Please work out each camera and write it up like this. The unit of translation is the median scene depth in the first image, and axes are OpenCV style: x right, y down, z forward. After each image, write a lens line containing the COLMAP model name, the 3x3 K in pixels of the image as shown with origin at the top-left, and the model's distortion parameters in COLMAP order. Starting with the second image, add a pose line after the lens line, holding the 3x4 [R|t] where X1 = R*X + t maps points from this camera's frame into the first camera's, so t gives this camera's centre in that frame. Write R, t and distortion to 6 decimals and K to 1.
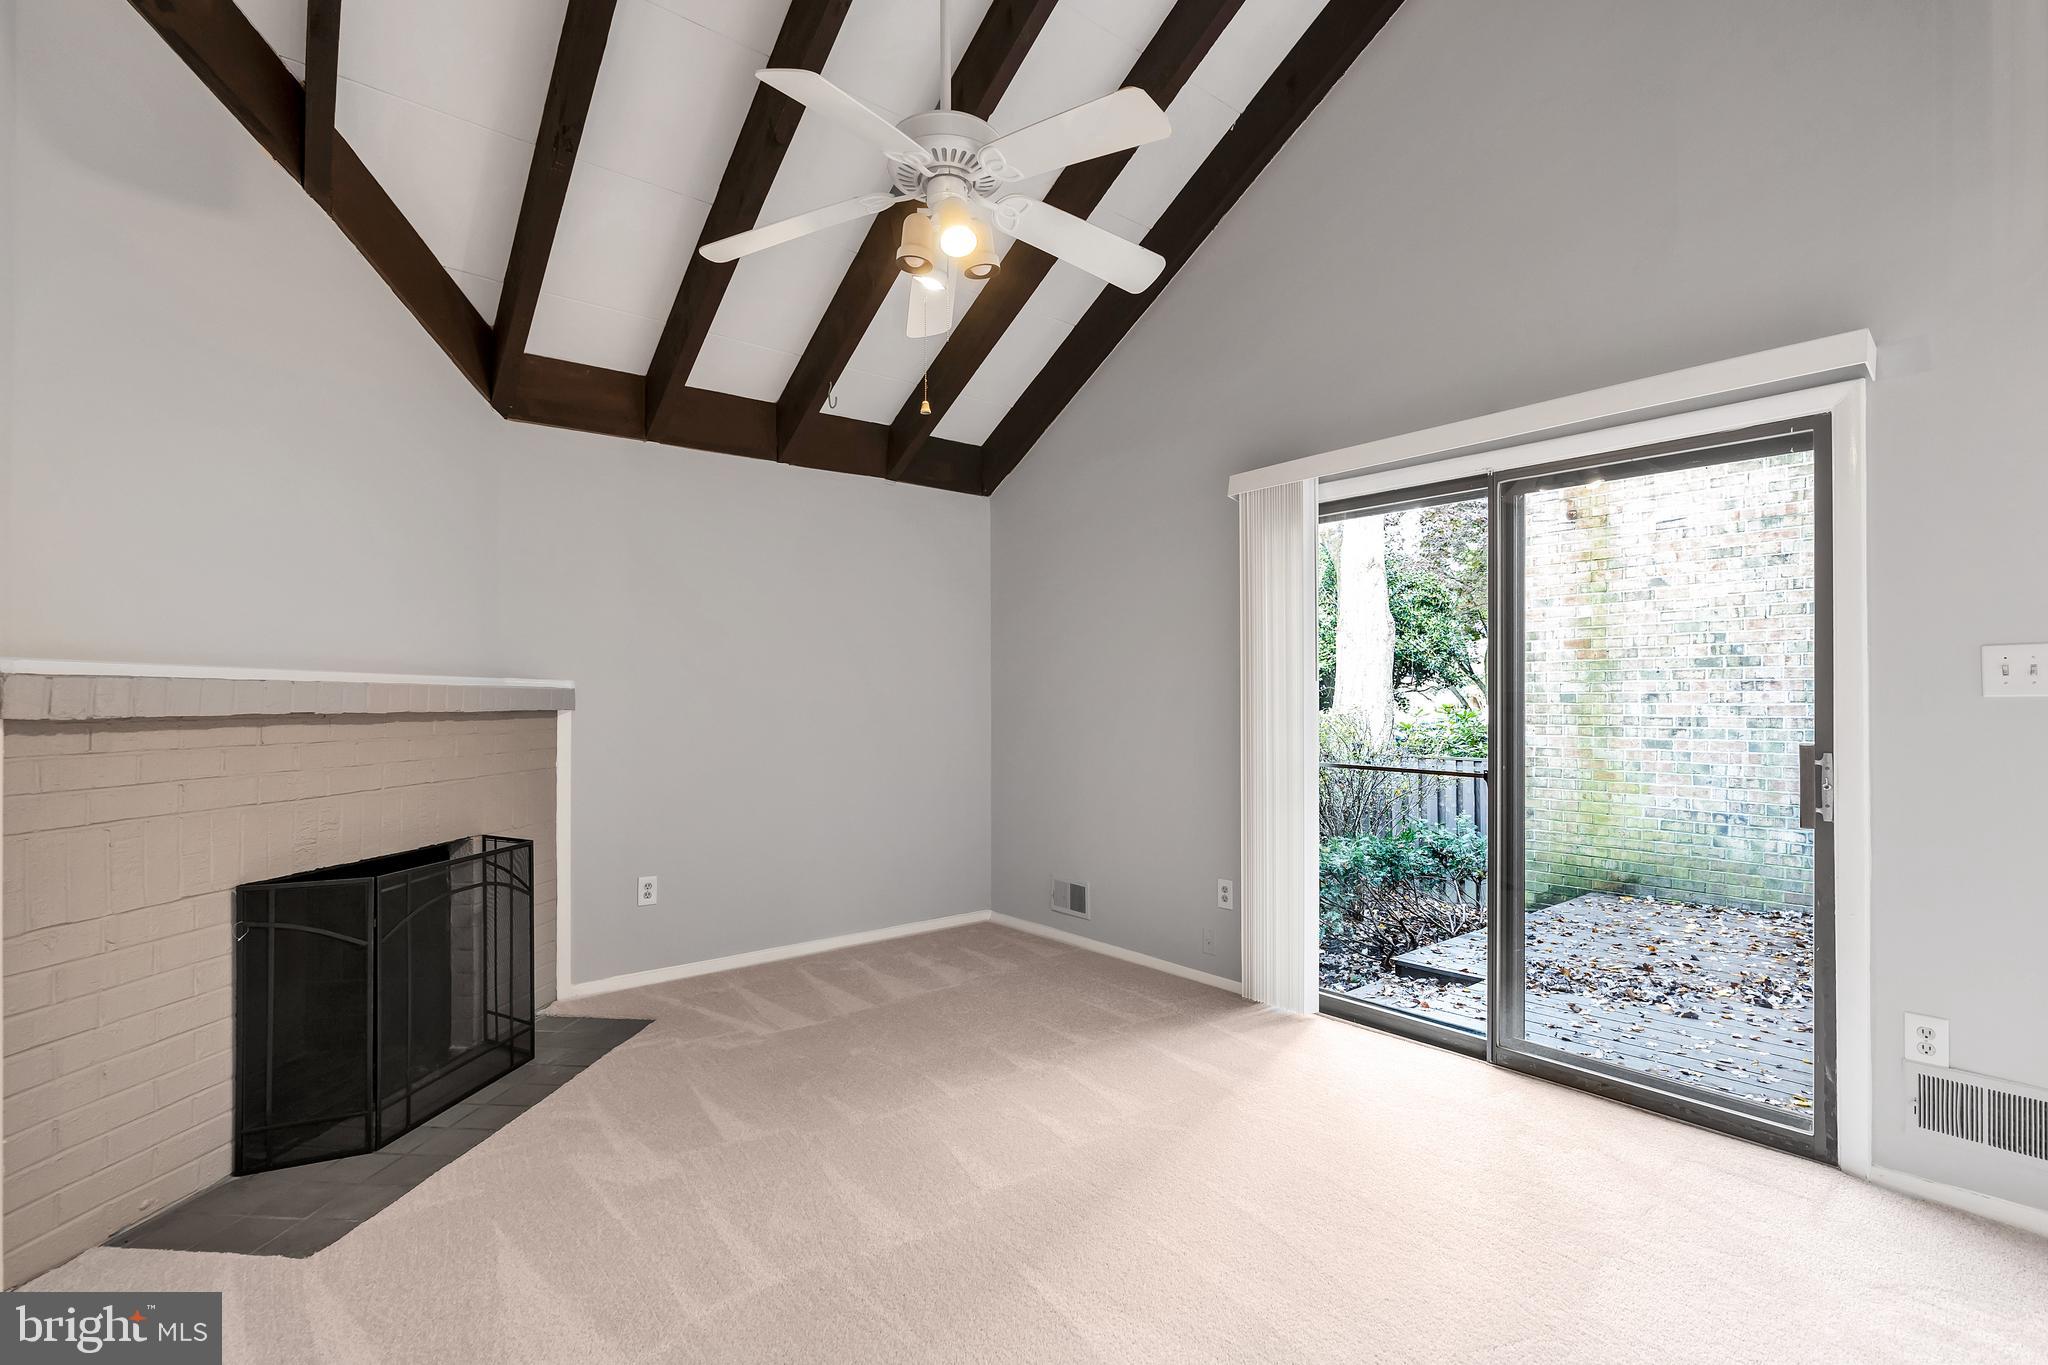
lens RADIAL K [[941.8, 0, 1032.8], [0, 941.8, 692.3], [0, 0, 1]] dist [-0.004805, 0.002852]
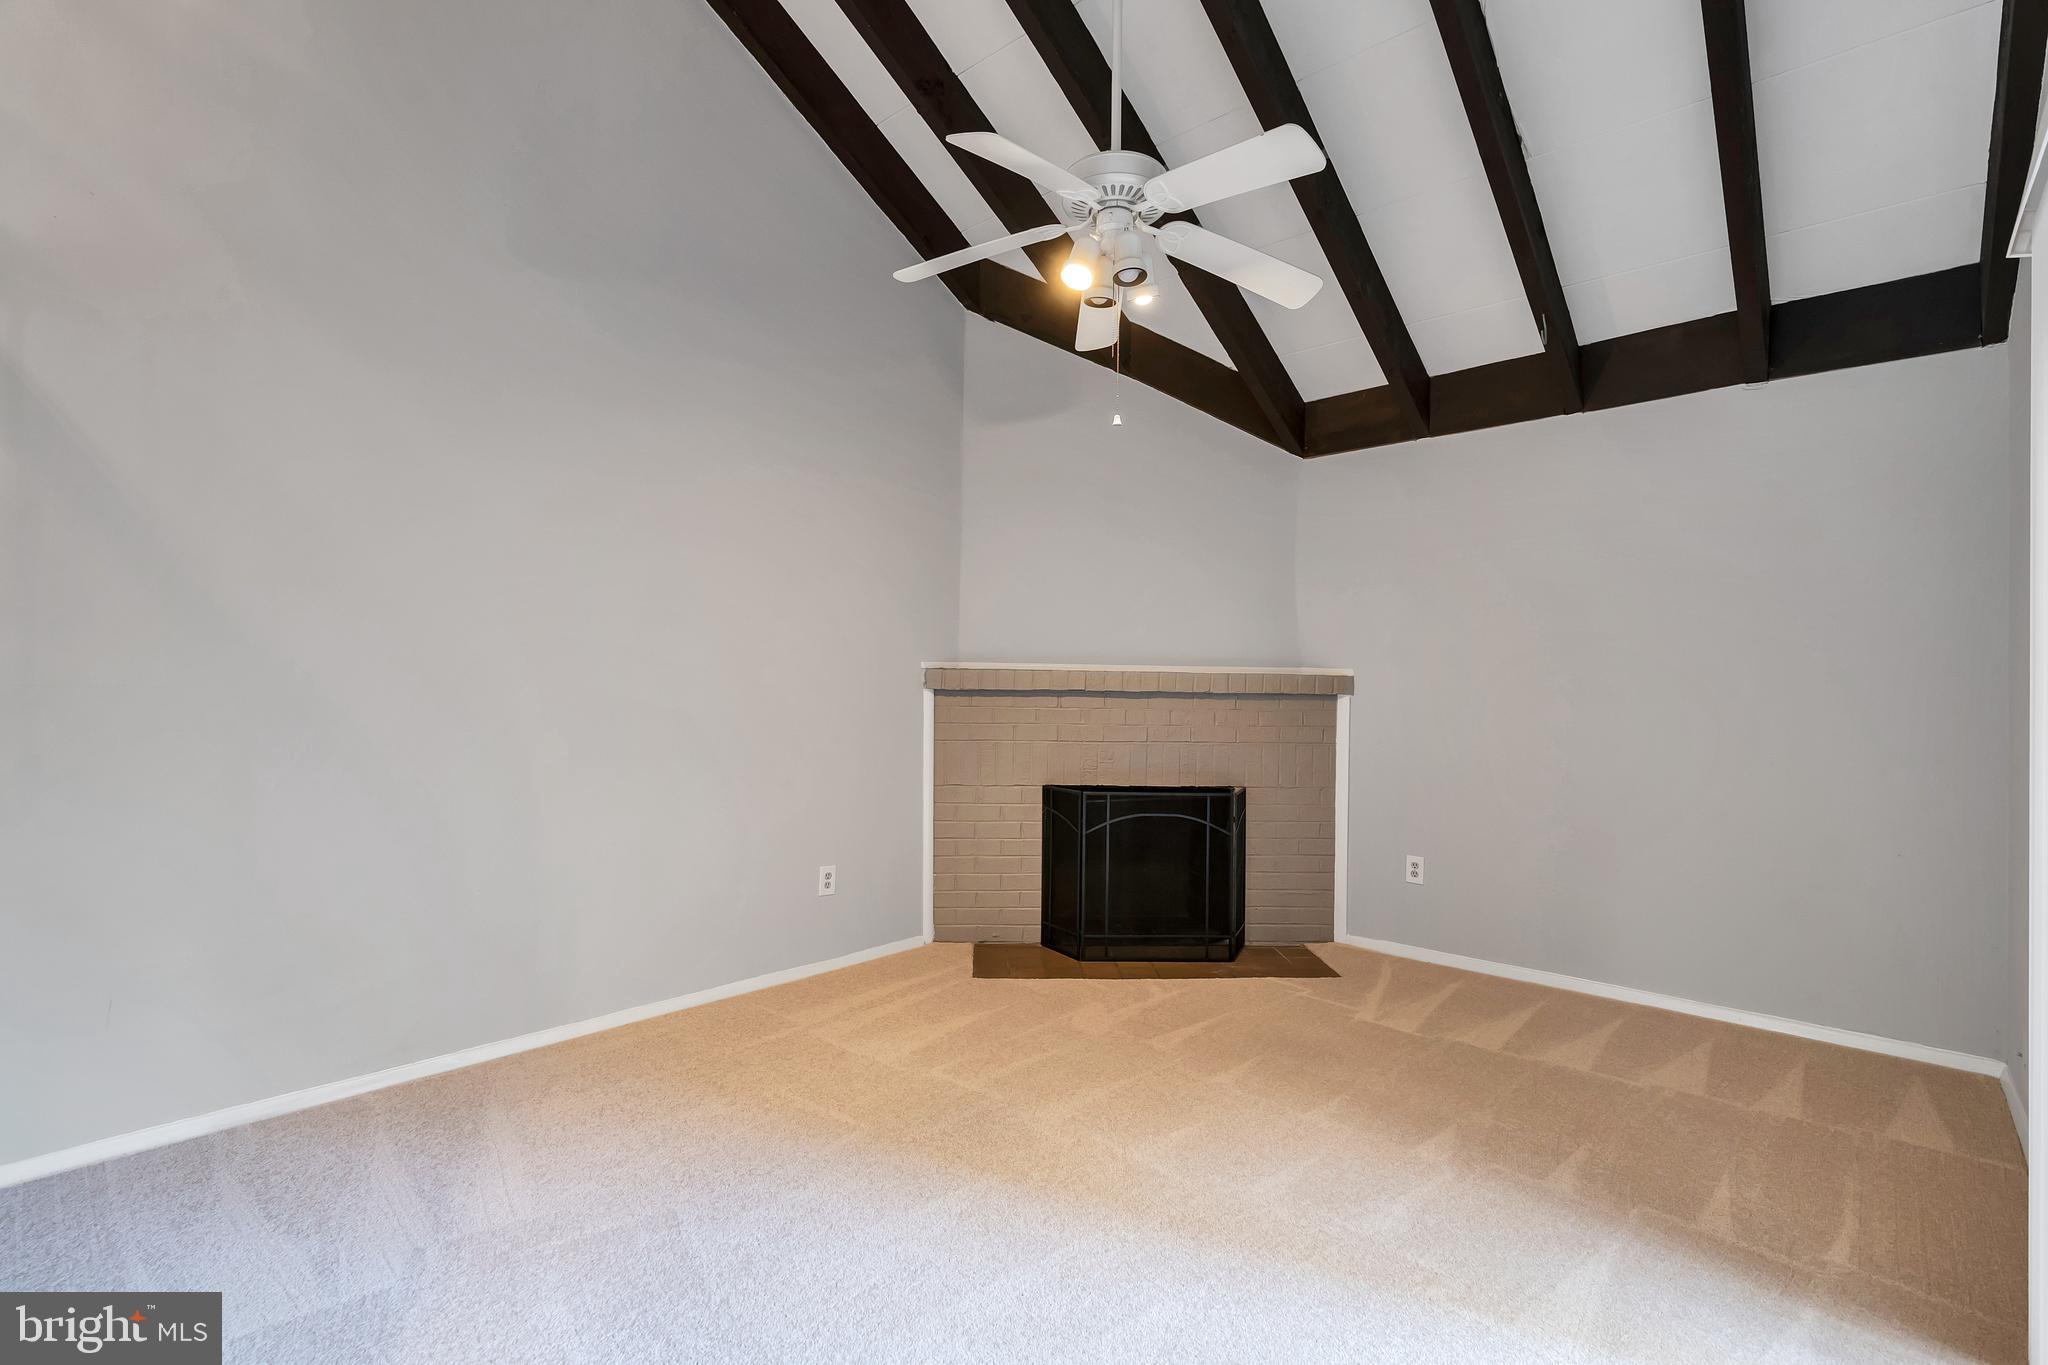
lens RADIAL K [[941.8, 0, 1033.2], [0, 941.8, 673.4], [0, 0, 1]] dist [-0.004805, 0.002852]
pose [[0.136285, -0.007741, -0.990639, 0.660769], [-0.005778, 0.999946, -0.008609, 0.005629], [0.990653, 0.006897, 0.136233, 0.509265]]
